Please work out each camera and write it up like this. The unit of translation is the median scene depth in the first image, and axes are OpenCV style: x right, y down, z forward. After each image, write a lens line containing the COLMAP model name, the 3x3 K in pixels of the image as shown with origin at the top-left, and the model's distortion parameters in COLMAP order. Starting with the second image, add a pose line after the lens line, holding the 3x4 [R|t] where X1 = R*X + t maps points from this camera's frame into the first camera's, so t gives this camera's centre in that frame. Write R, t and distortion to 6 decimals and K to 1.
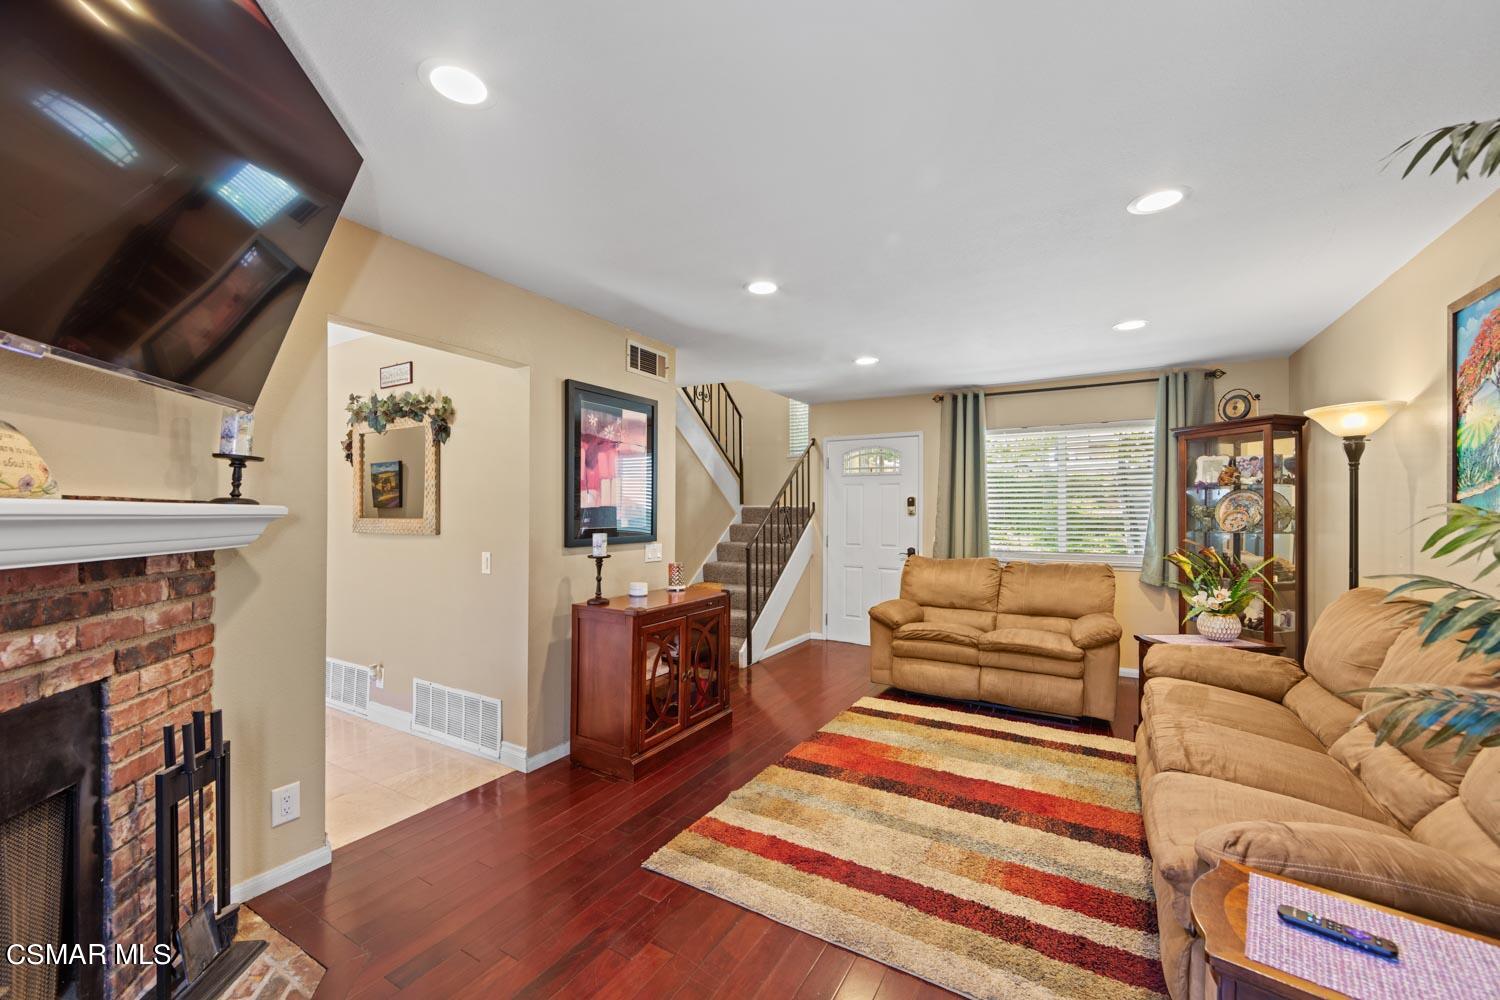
lens RADIAL K [[593.7, 0, 736.8], [0, 593.7, 507.6], [0, 0, 1]] dist [-0.002741, -0.000407]
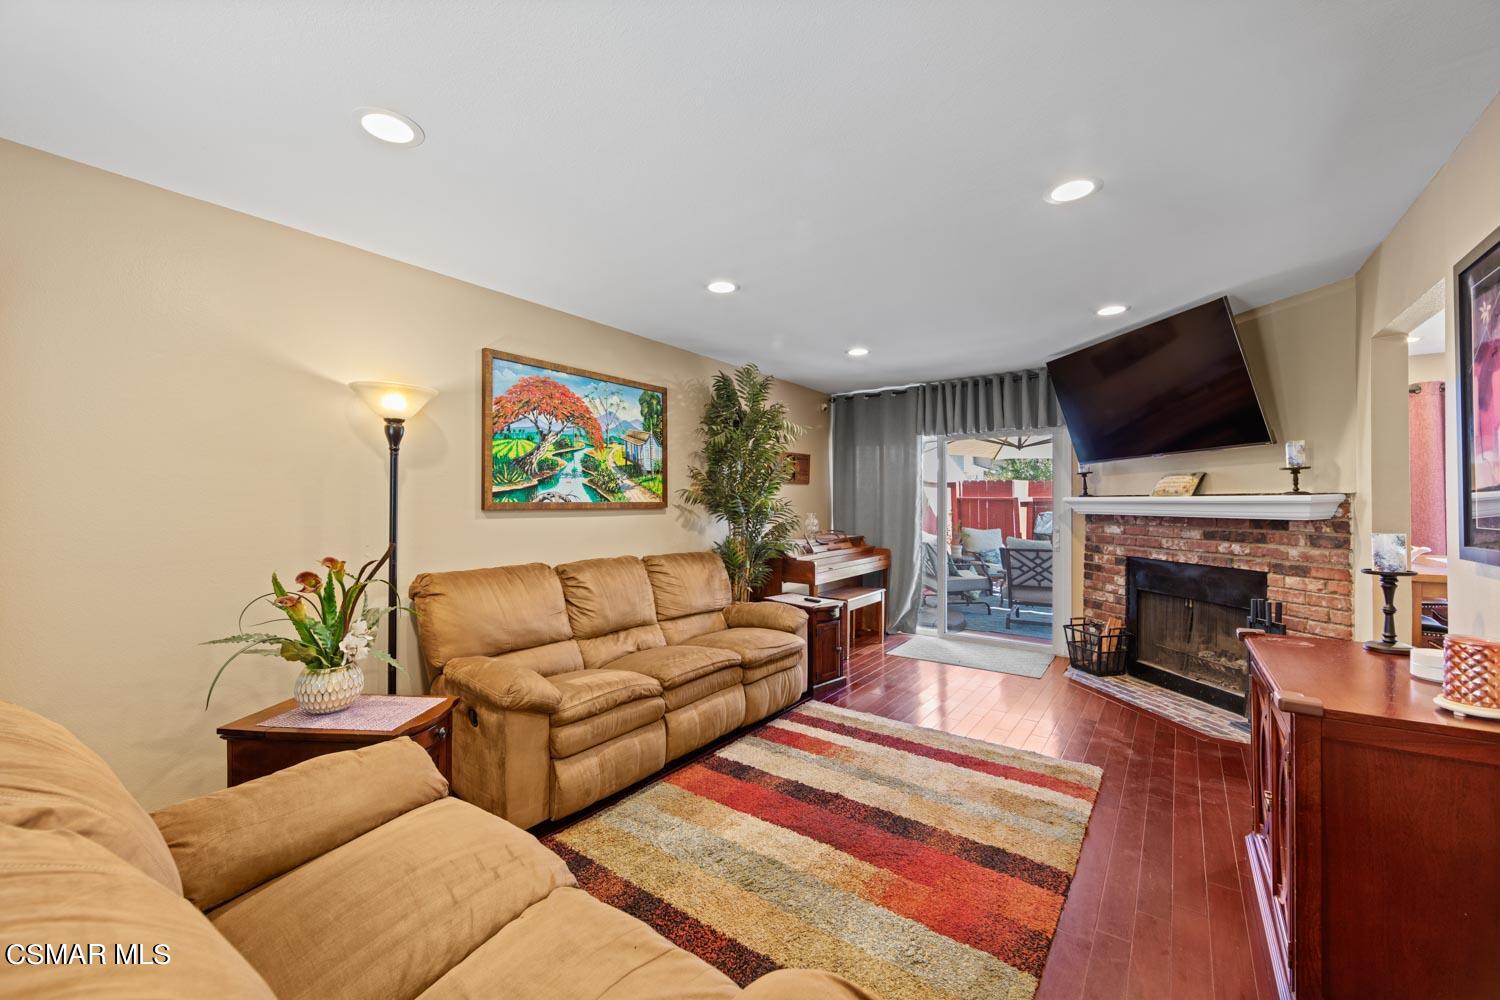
lens RADIAL K [[593.7, 0, 743.1], [0, 593.7, 504.4], [0, 0, 1]] dist [-0.002741, -0.000407]
pose [[-0.996232, 0.000705, 0.086720, 0.623158], [0.000395, 0.999993, -0.003593, 0.027035], [-0.086722, -0.003545, -0.996226, 2.874543]]
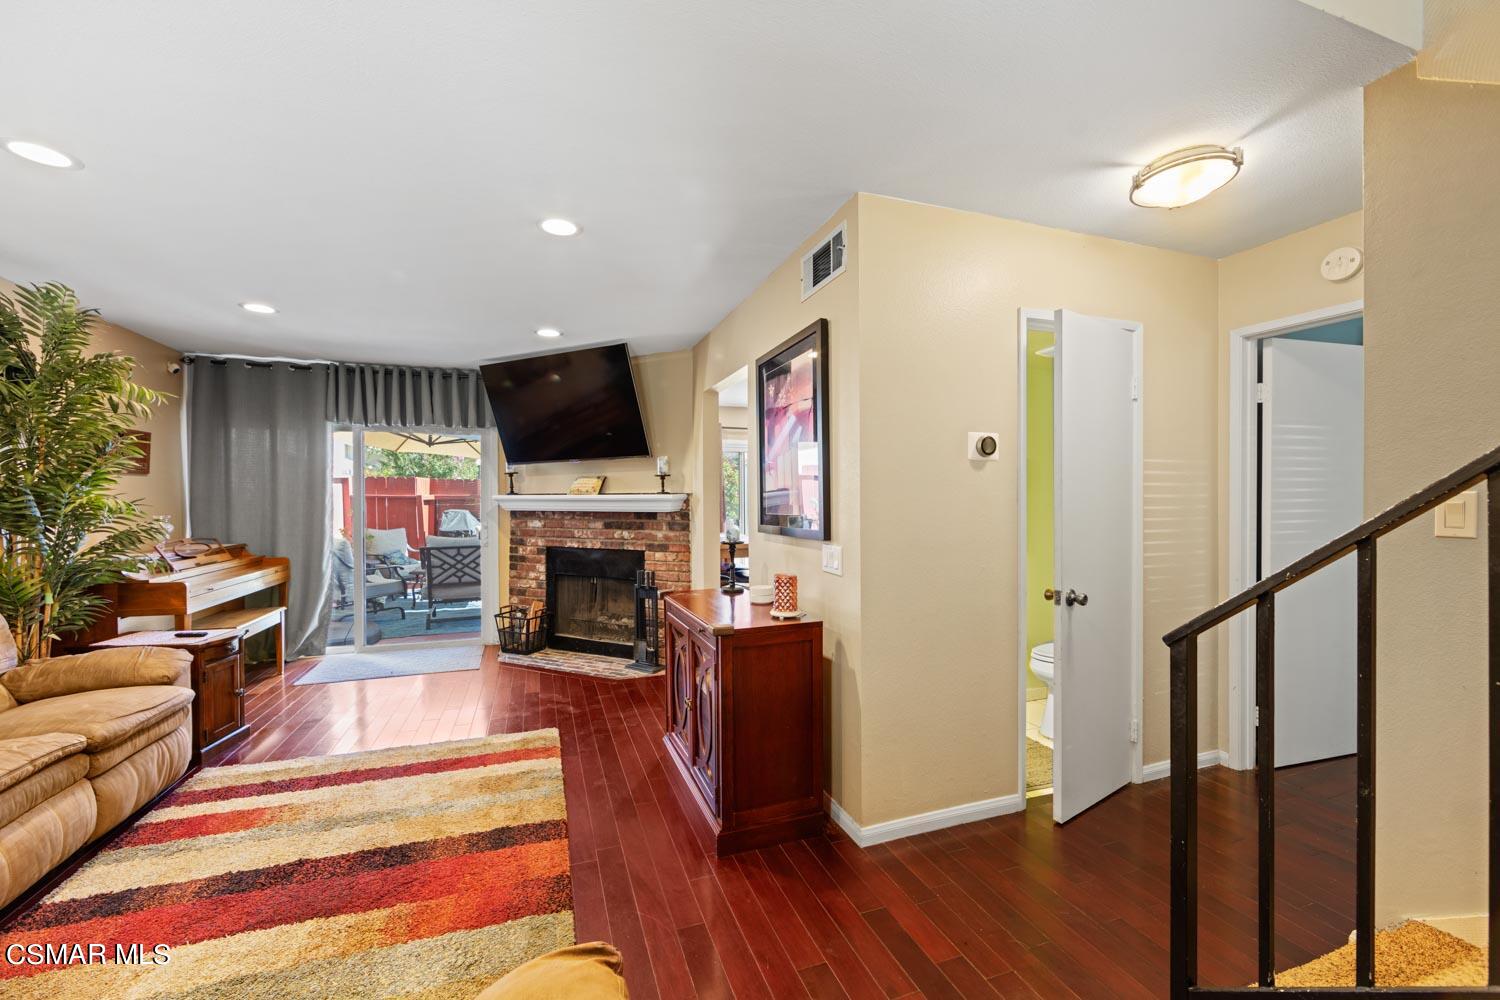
lens RADIAL K [[593.7, 0, 747.4], [0, 593.7, 511.0], [0, 0, 1]] dist [-0.002741, -0.000407]
pose [[-0.628946, 0.017507, -0.777252, 0.858260], [0.008637, 0.999842, 0.015532, 0.028224], [0.777401, 0.003056, -0.628998, 2.831438]]
